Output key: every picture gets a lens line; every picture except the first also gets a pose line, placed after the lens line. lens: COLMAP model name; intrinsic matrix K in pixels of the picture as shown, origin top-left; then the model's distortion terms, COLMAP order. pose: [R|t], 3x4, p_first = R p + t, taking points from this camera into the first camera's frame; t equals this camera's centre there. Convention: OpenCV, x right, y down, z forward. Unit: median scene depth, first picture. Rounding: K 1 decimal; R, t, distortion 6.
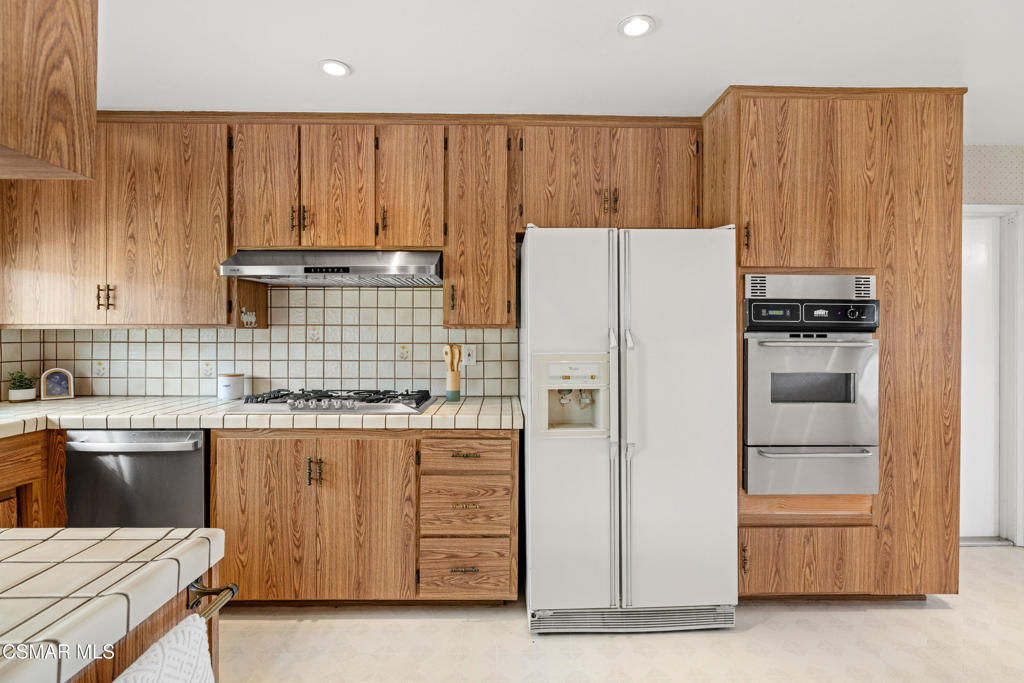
lens RADIAL K [[468.9, 0, 512.0], [0, 468.9, 341.5], [0, 0, 1]] dist [-0.000160, -0.000056]
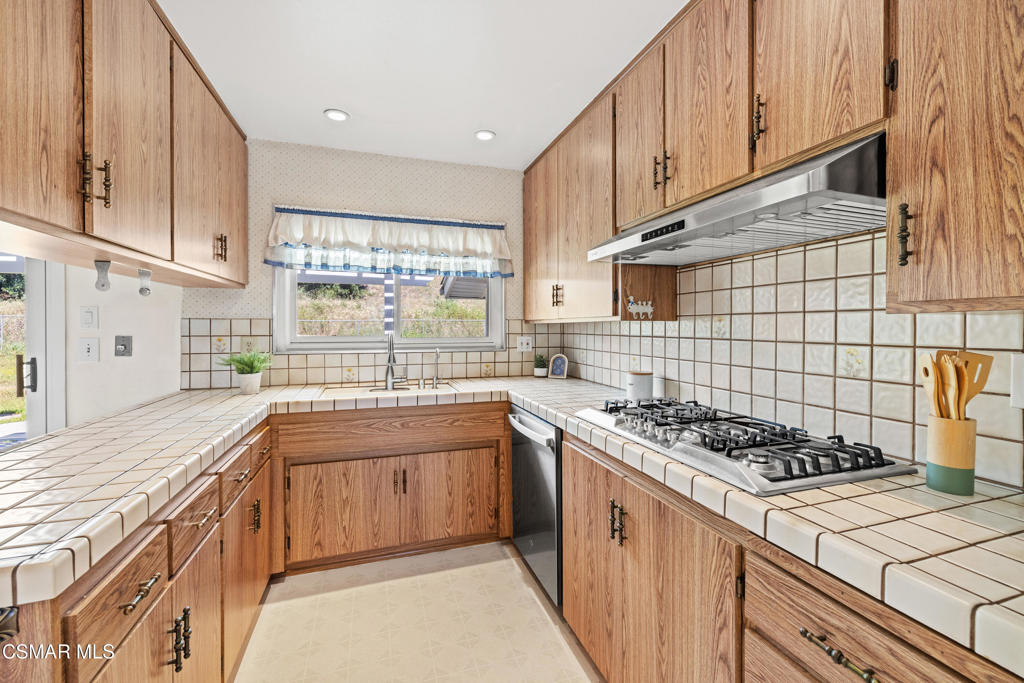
lens RADIAL K [[429.6, 0, 529.1], [0, 429.6, 334.5], [0, 0, 1]] dist [0.001941, 0.000150]
pose [[0.321768, 0.014192, -0.946712, 0.122990], [-0.015662, 0.999831, 0.009665, -0.006969], [0.946689, 0.011718, 0.321936, 0.580381]]
